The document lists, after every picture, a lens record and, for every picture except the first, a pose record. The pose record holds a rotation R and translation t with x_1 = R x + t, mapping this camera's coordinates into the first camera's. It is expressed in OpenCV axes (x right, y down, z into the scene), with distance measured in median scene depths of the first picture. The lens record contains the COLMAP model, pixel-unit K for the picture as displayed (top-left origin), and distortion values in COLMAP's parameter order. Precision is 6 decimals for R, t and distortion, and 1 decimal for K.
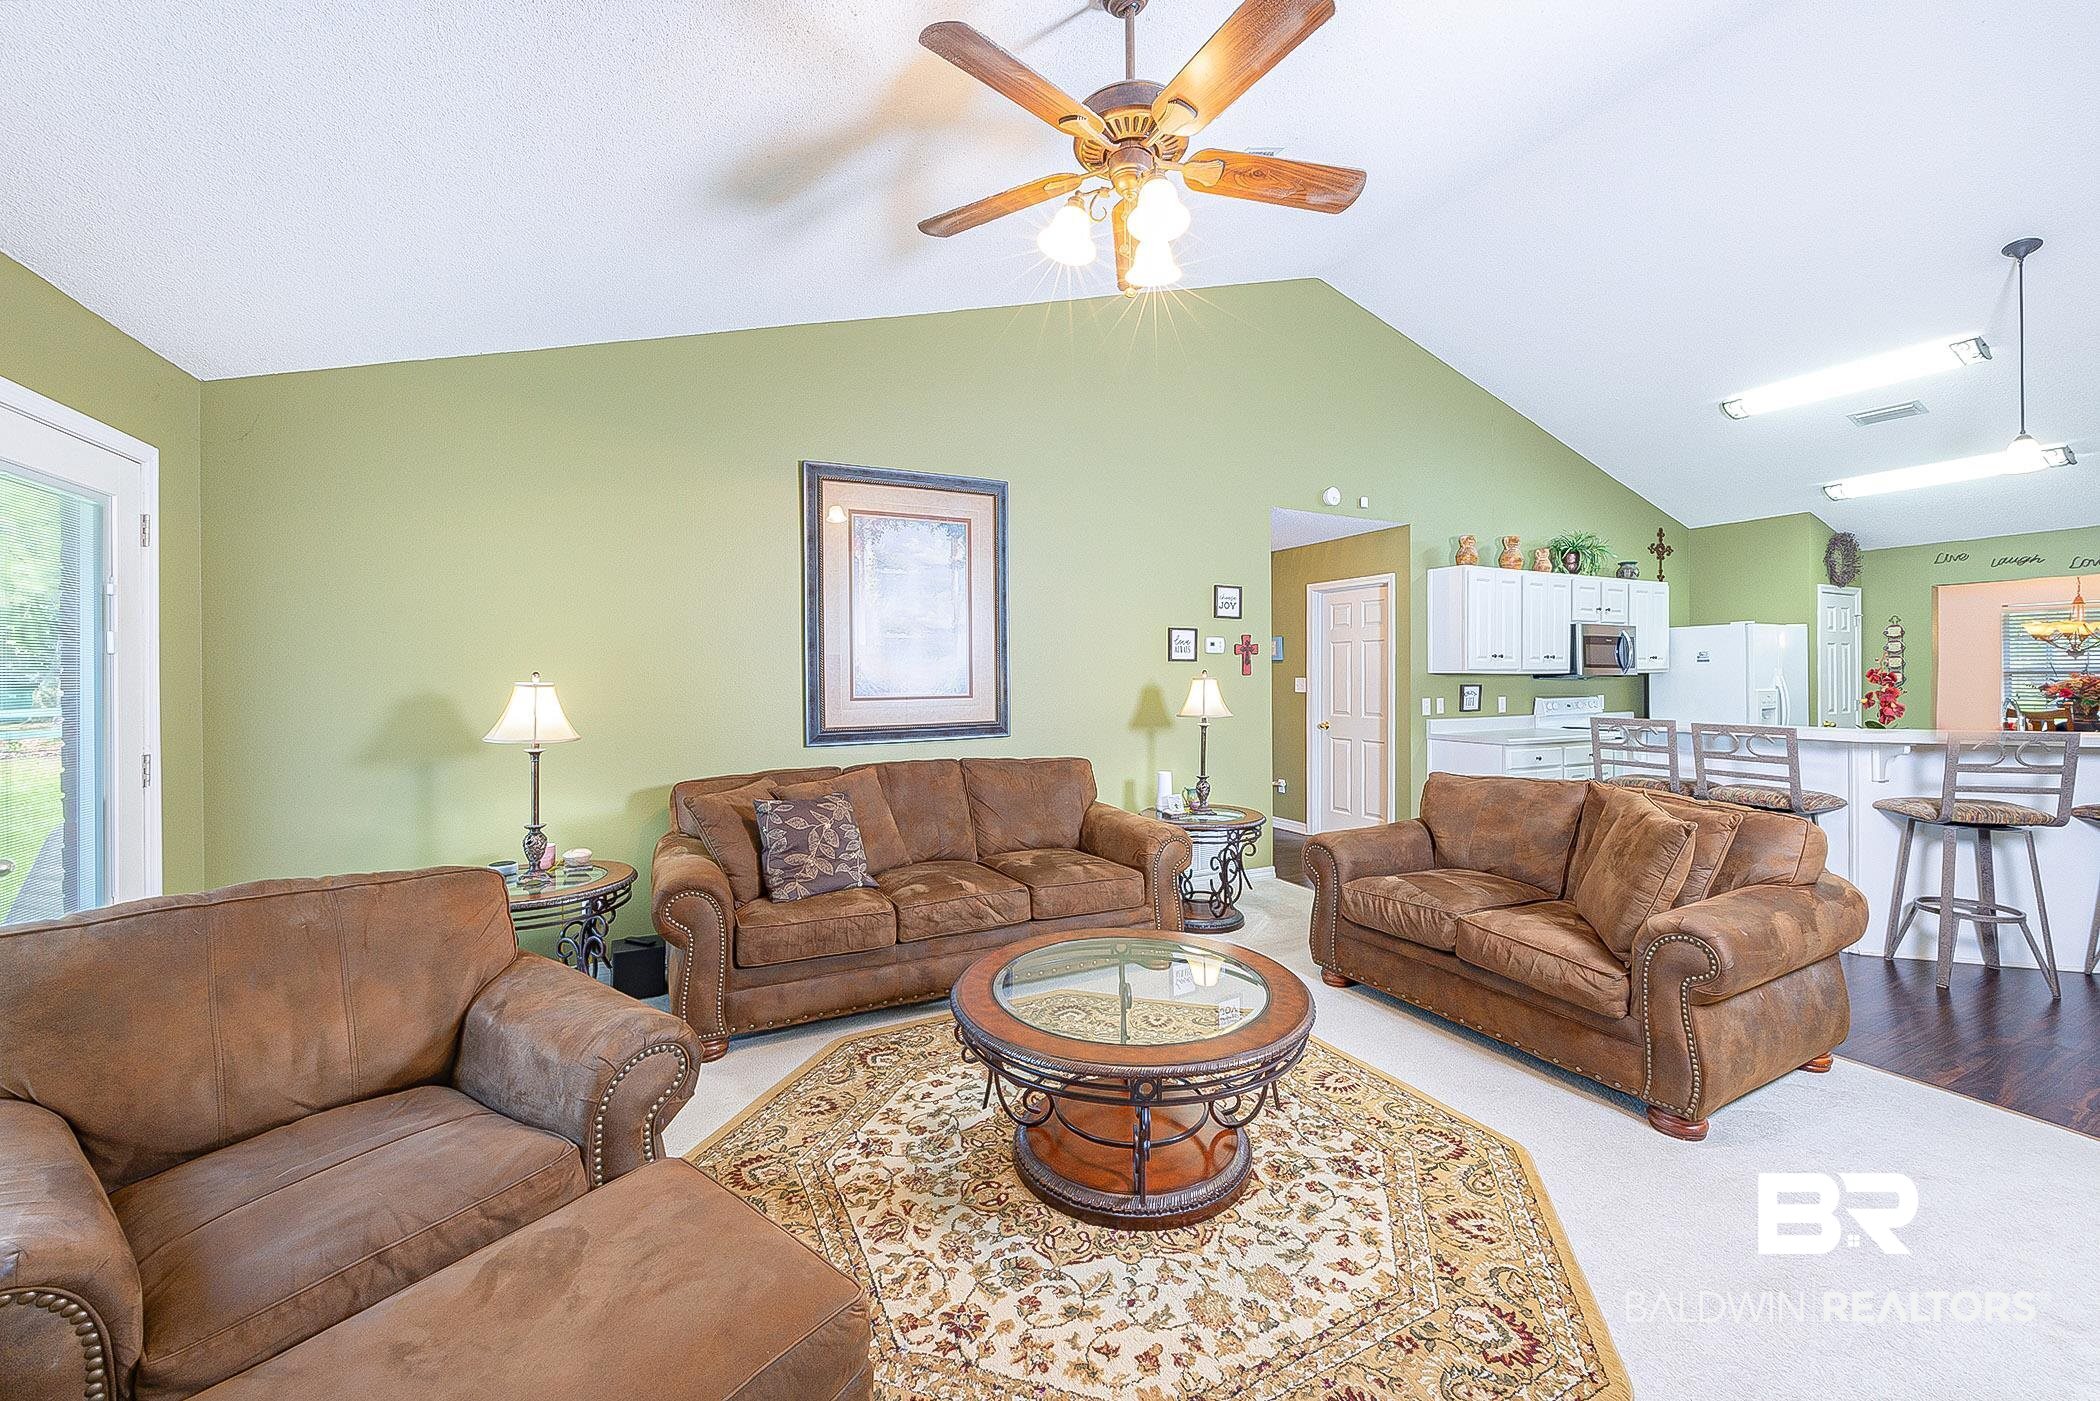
lens RADIAL K [[809.5, 0, 1056.2], [0, 809.5, 685.4], [0, 0, 1]] dist [-0.004969, -0.000236]
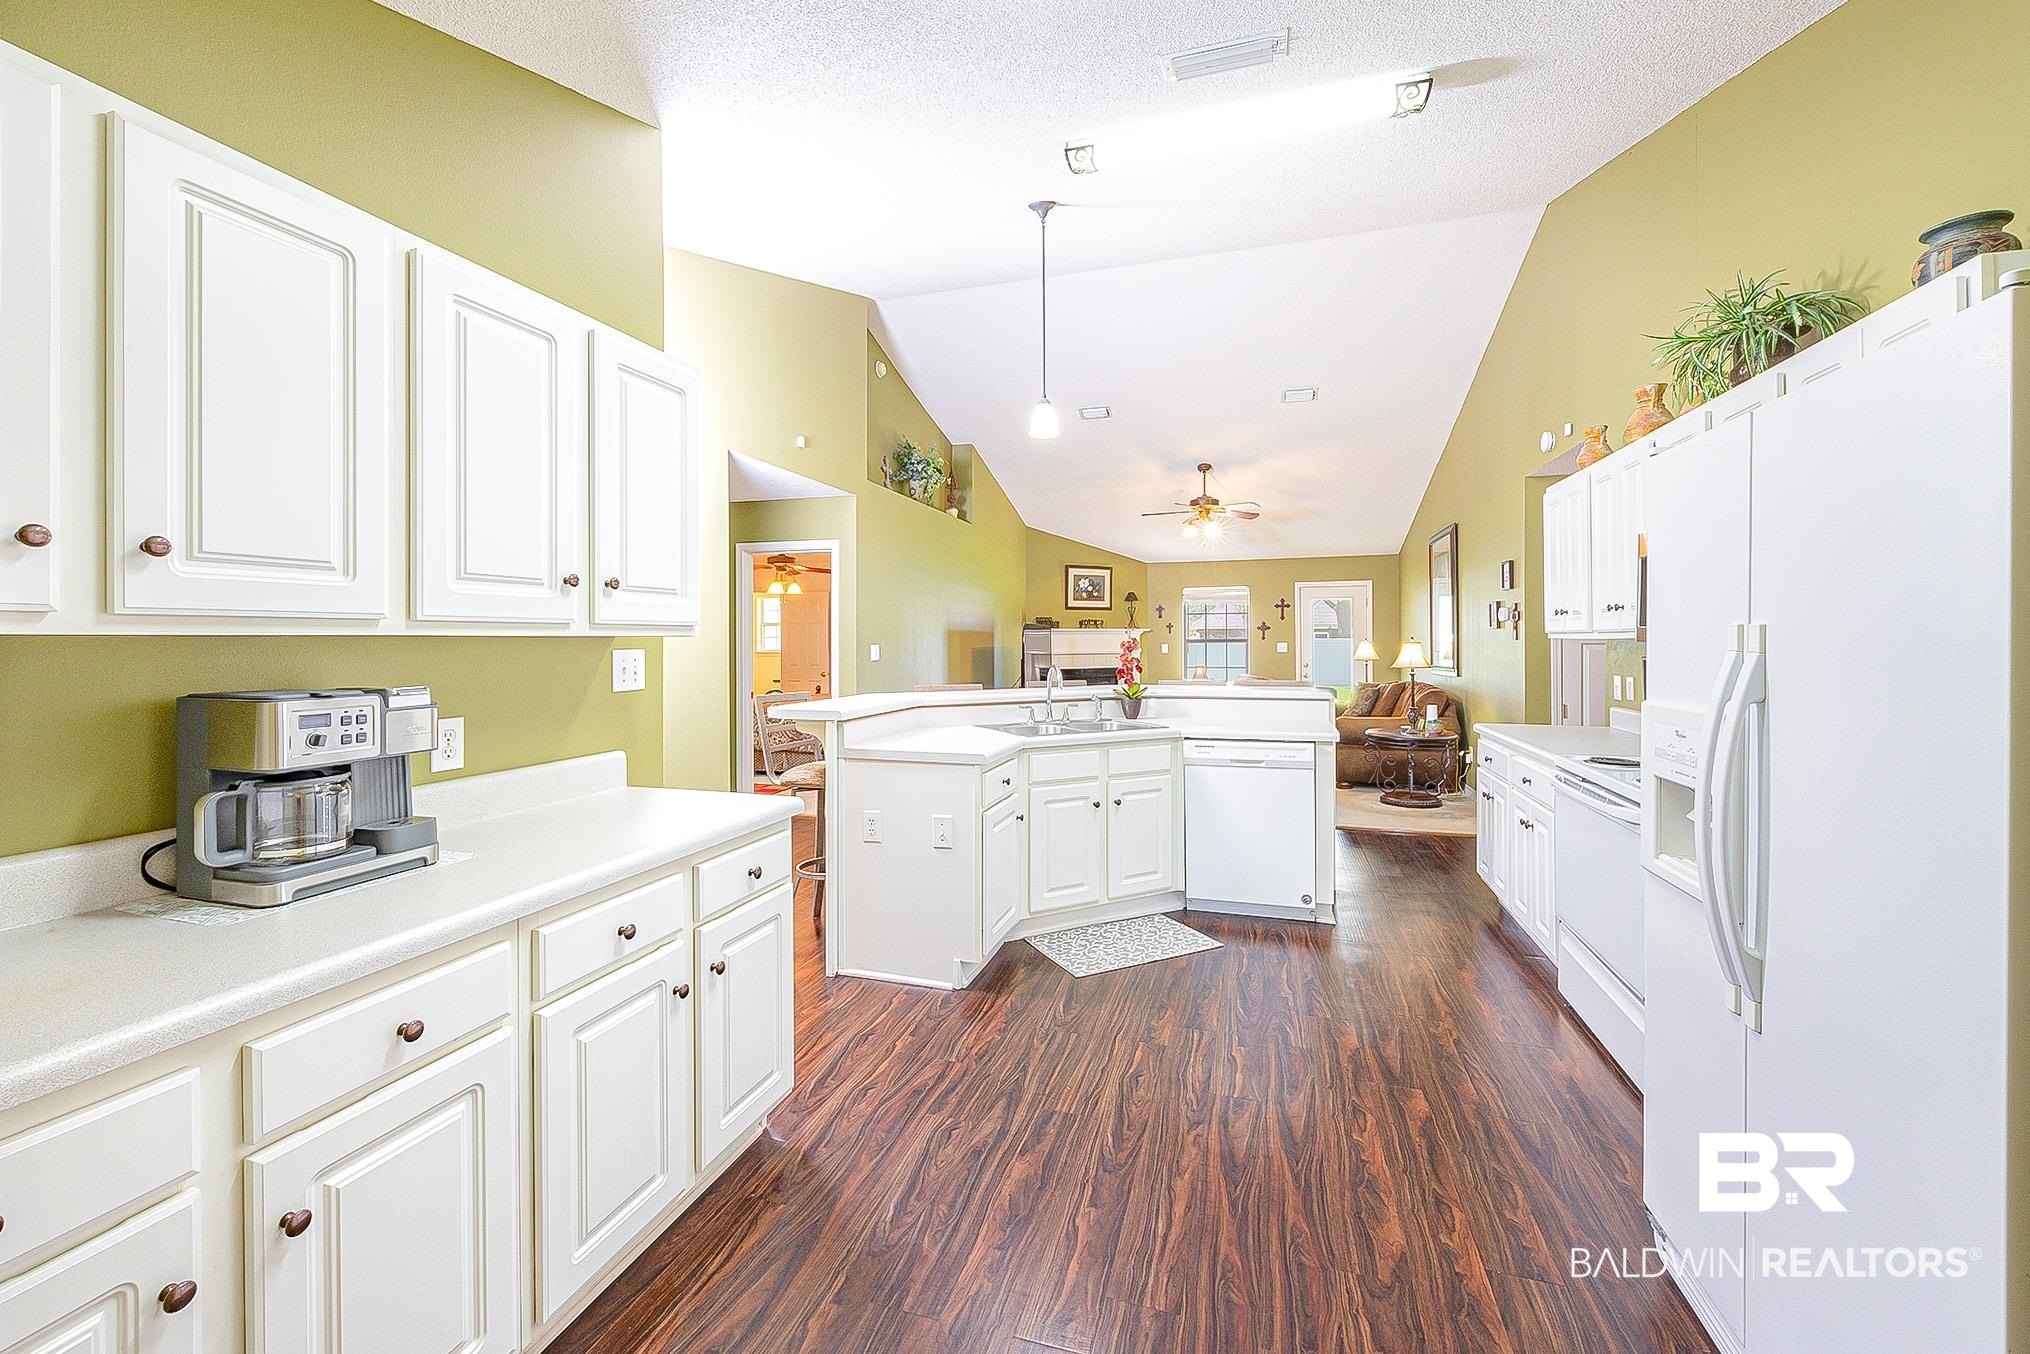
lens RADIAL K [[802.0, 0, 1016.8], [0, 802.0, 663.6], [0, 0, 1]] dist [-0.000384, -0.000025]
pose [[-0.694451, 0.025467, -0.719089, 2.281635], [-0.004188, 0.999213, 0.039432, -0.031805], [0.719528, 0.030395, -0.693798, 1.960358]]
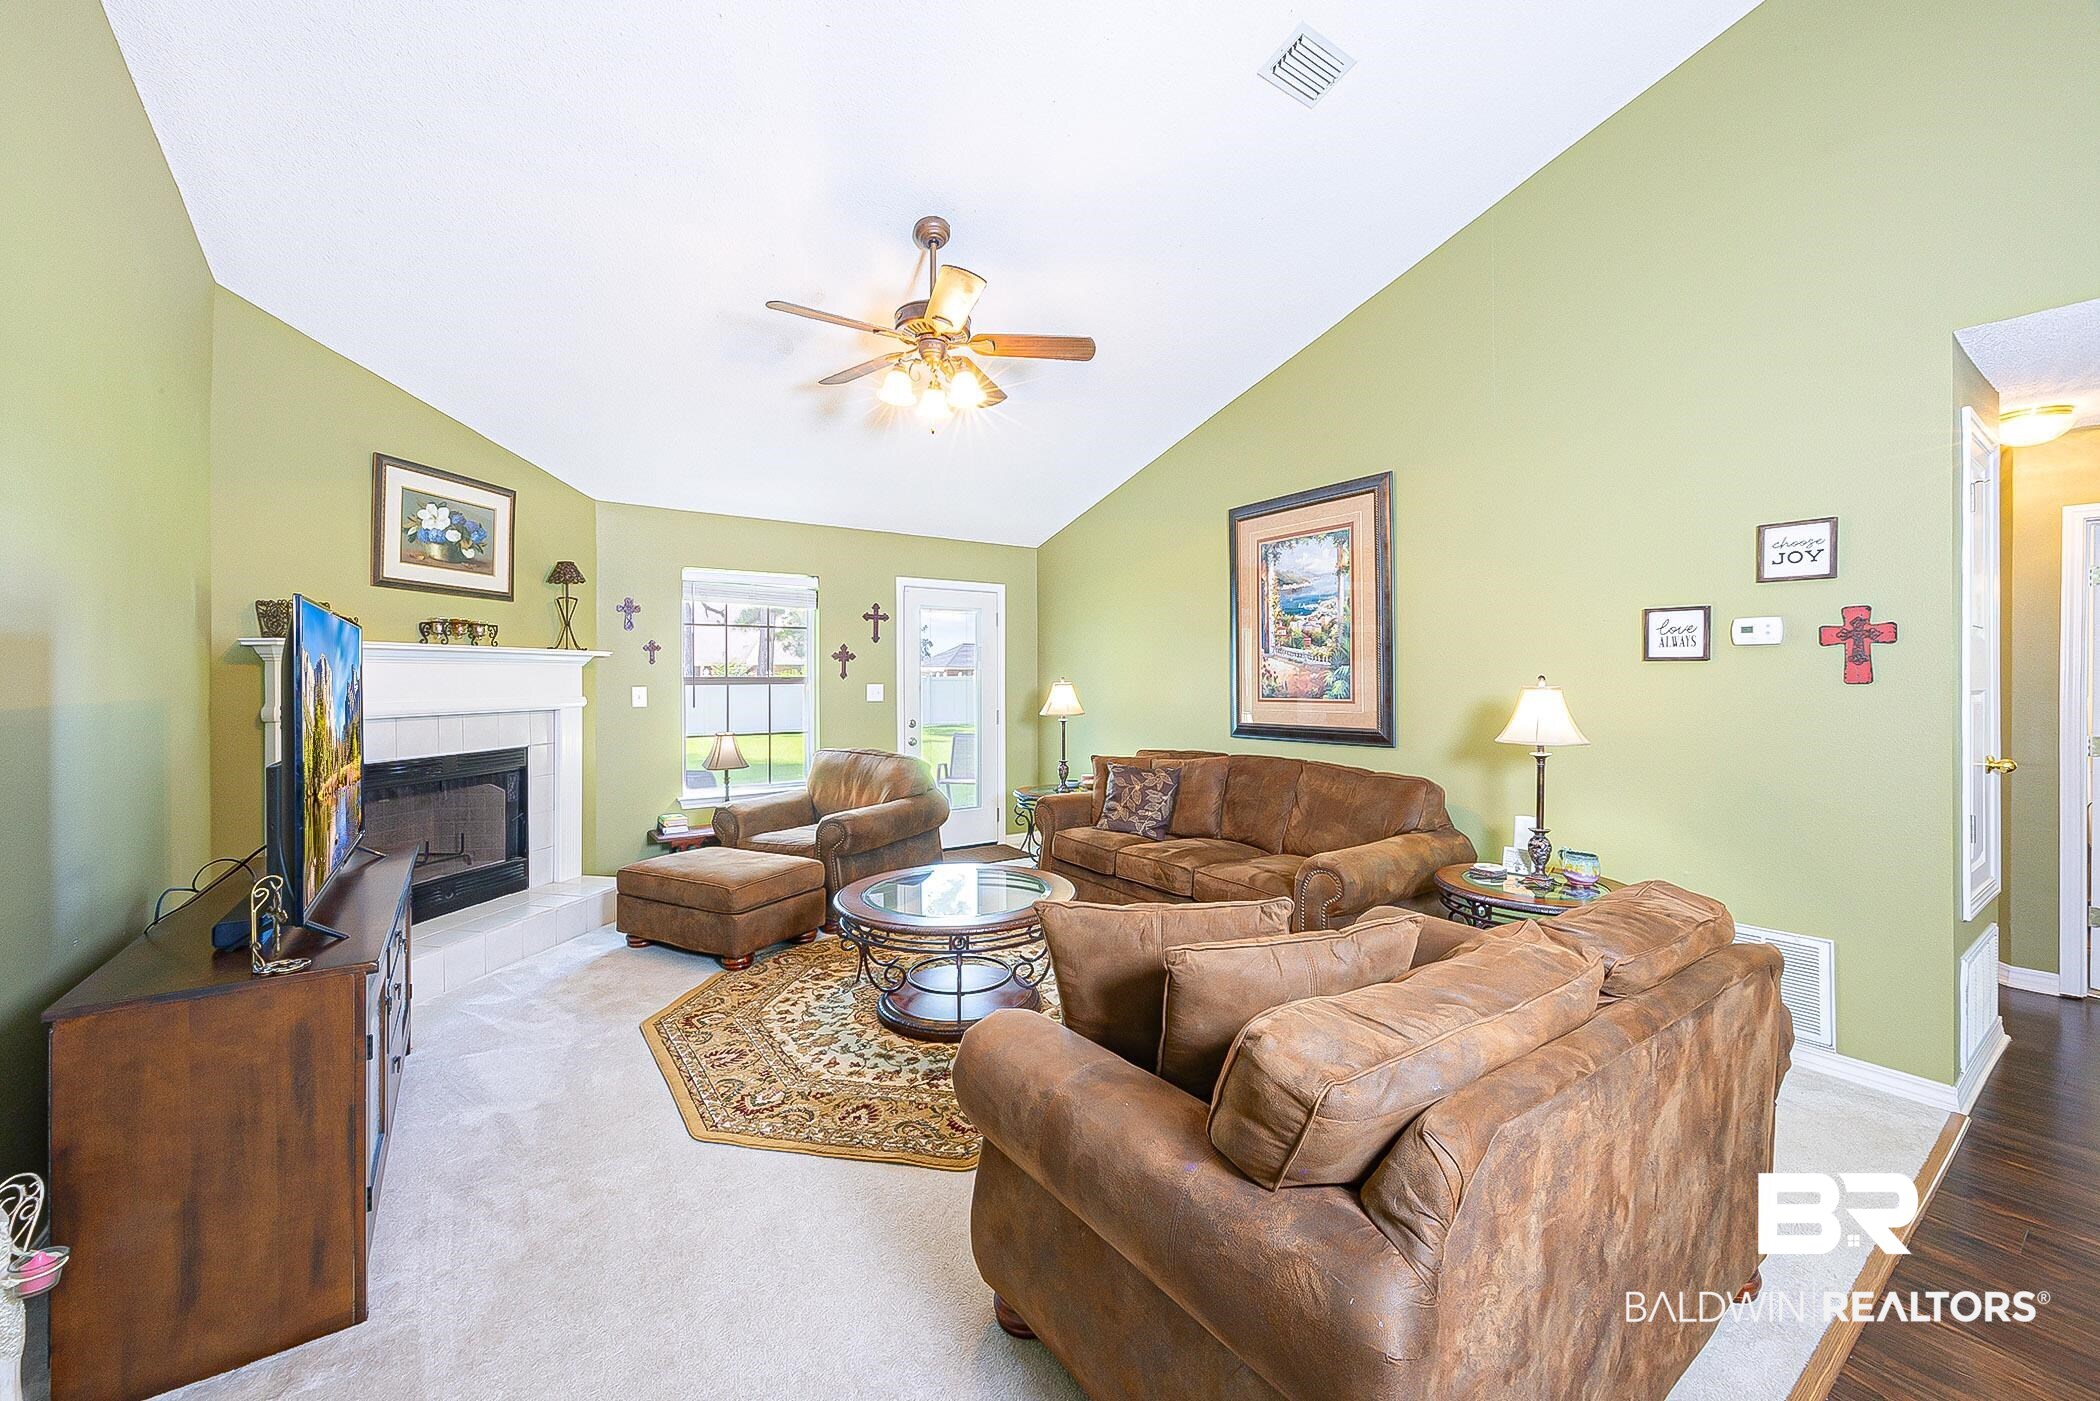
lens RADIAL K [[806.5, 0, 1045.5], [0, 806.5, 678.3], [0, 0, 1]] dist [-0.000168, 0.000026]
pose [[0.131589, 0.003129, -0.991299, 1.044871], [-0.015478, 0.999880, 0.001102, -0.013517], [0.991184, 0.015198, 0.131622, 0.641270]]
